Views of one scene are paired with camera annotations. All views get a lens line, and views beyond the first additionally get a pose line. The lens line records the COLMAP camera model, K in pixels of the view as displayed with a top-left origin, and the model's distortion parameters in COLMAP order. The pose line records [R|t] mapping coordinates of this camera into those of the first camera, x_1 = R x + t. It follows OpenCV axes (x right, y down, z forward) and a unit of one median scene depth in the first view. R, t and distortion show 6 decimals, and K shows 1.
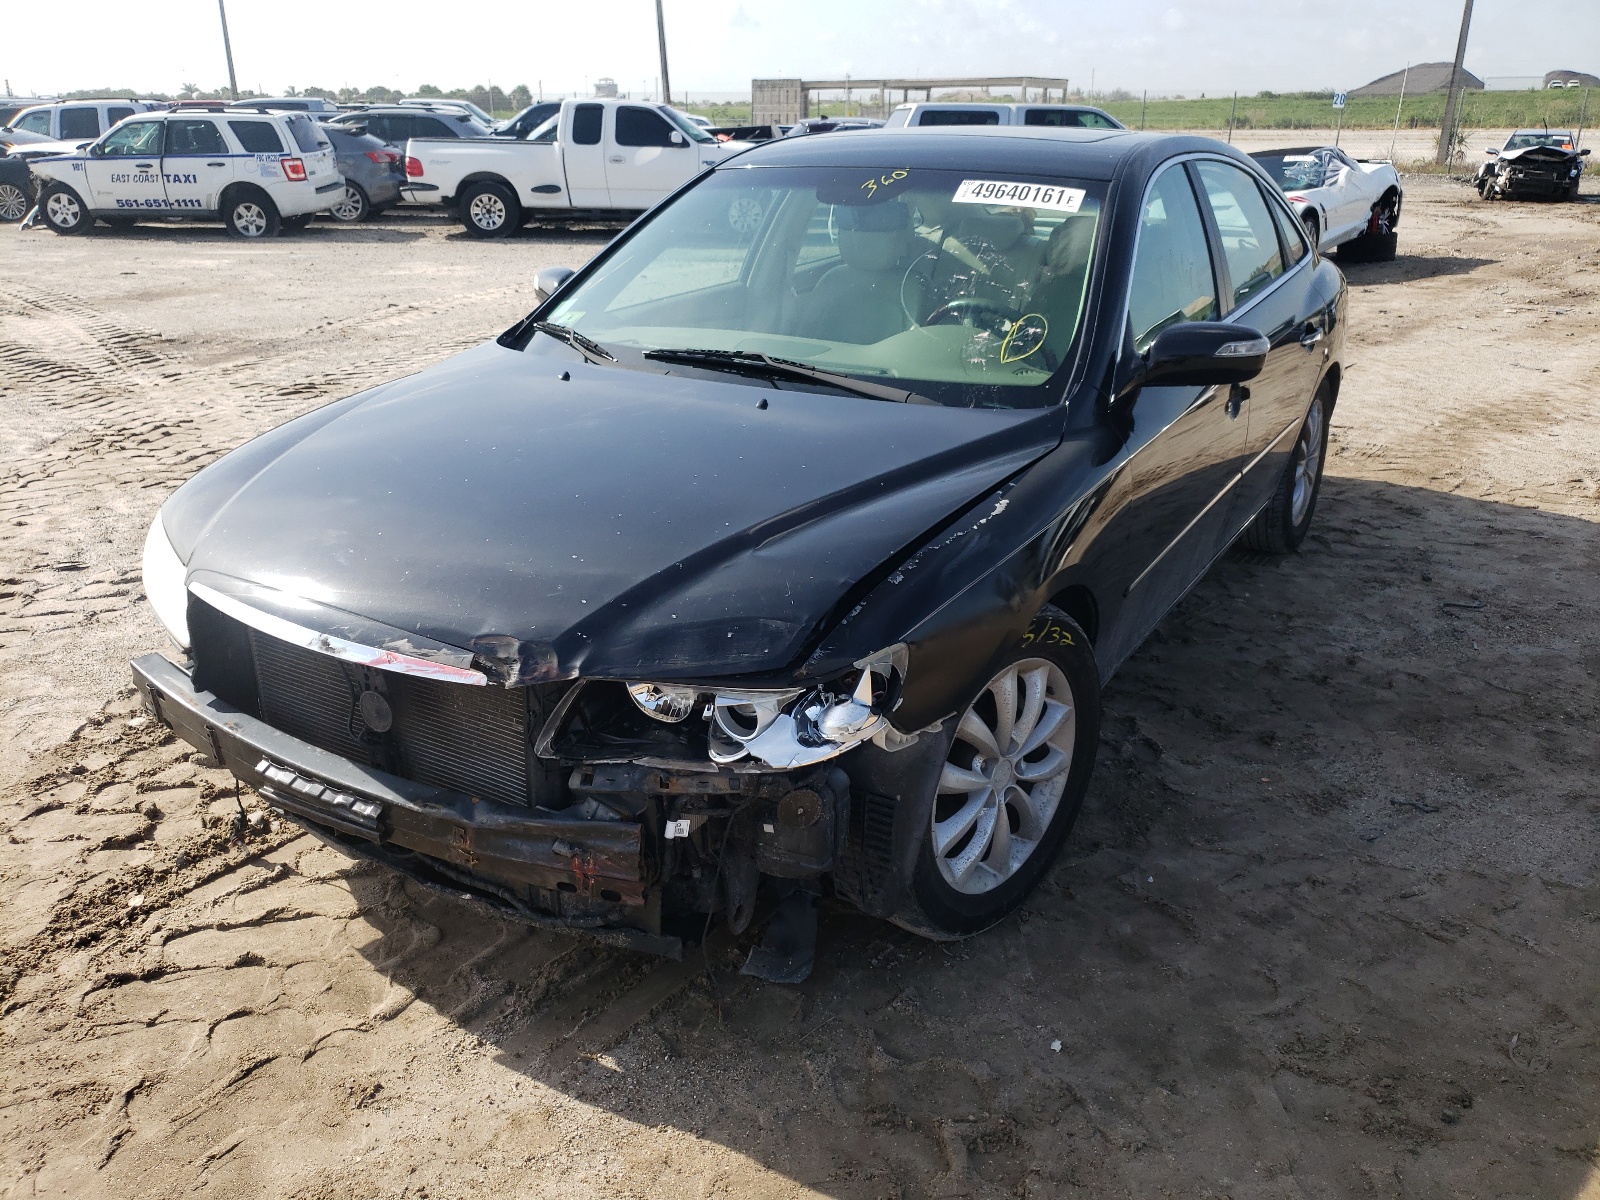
lens RADIAL K [[1249.3, 0, 797.6], [0, 1249.3, 610.9], [0, 0, 1]] dist [0.009572, 0.002601]
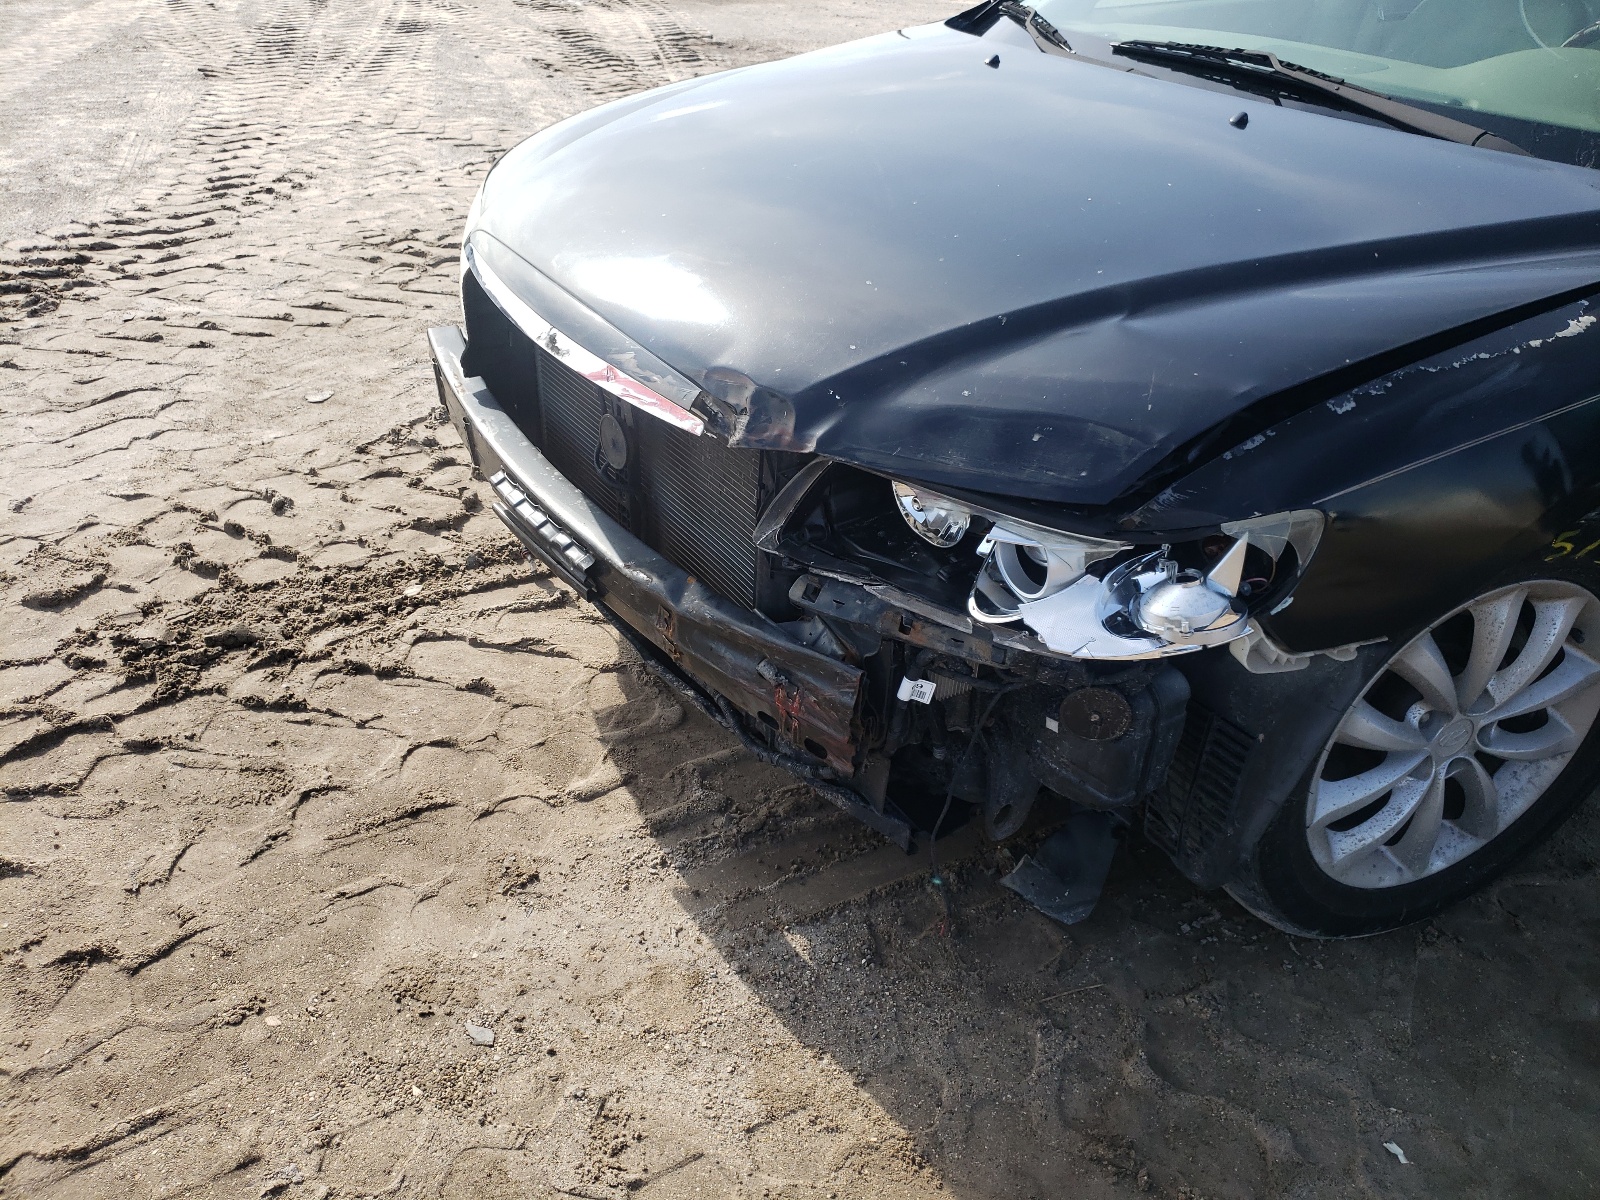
lens RADIAL K [[1249.3, 0, 797.6], [0, 1249.3, 610.9], [0, 0, 1]] dist [0.009572, 0.002601]
pose [[0.901609, 0.259074, -0.346384, 0.068821], [-0.196820, 0.958806, 0.204824, -0.002448], [0.385180, -0.116495, 0.915459, 0.289488]]
